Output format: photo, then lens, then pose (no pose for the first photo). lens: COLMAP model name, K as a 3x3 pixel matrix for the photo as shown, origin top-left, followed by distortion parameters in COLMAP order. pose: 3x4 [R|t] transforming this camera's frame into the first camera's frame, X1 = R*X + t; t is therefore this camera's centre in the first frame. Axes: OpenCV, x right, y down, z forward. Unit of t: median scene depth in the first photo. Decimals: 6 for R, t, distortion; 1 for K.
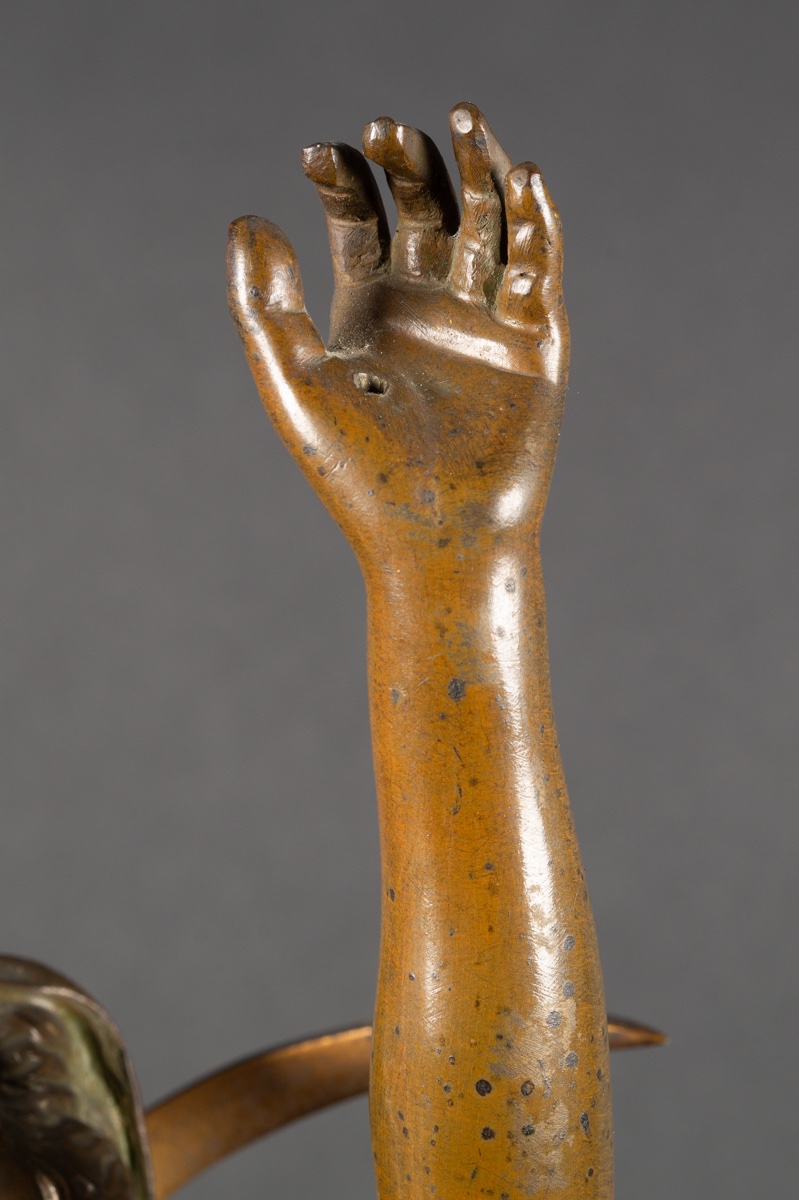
lens RADIAL K [[2574.2, 0, 399.5], [0, 2574.2, 600.0], [0, 0, 1]] dist [-0.020108, 0.178248]
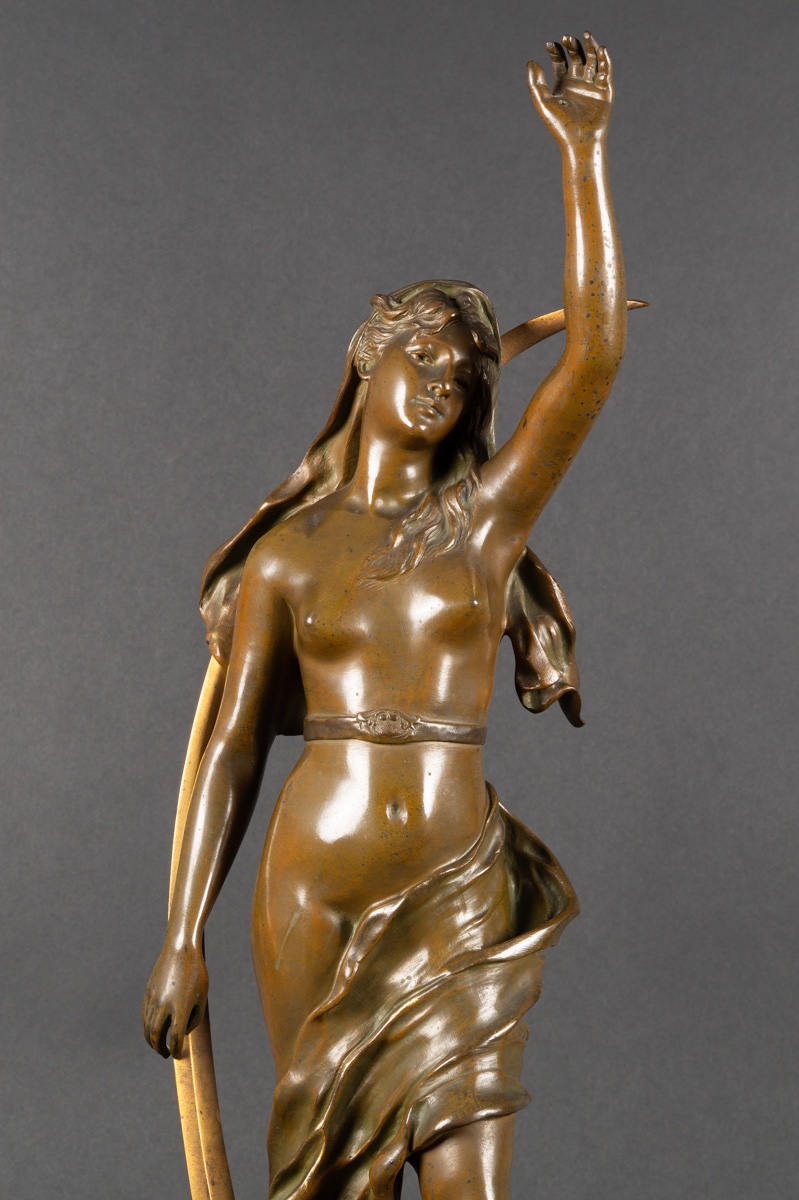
lens RADIAL K [[2574.2, 0, 399.5], [0, 2574.2, 600.0], [0, 0, 1]] dist [-0.020108, 0.178248]
pose [[0.996376, 0.001045, -0.085051, 0.074558], [0.000147, 0.999902, 0.013999, 0.619648], [0.085057, -0.013960, 0.996278, -2.946102]]
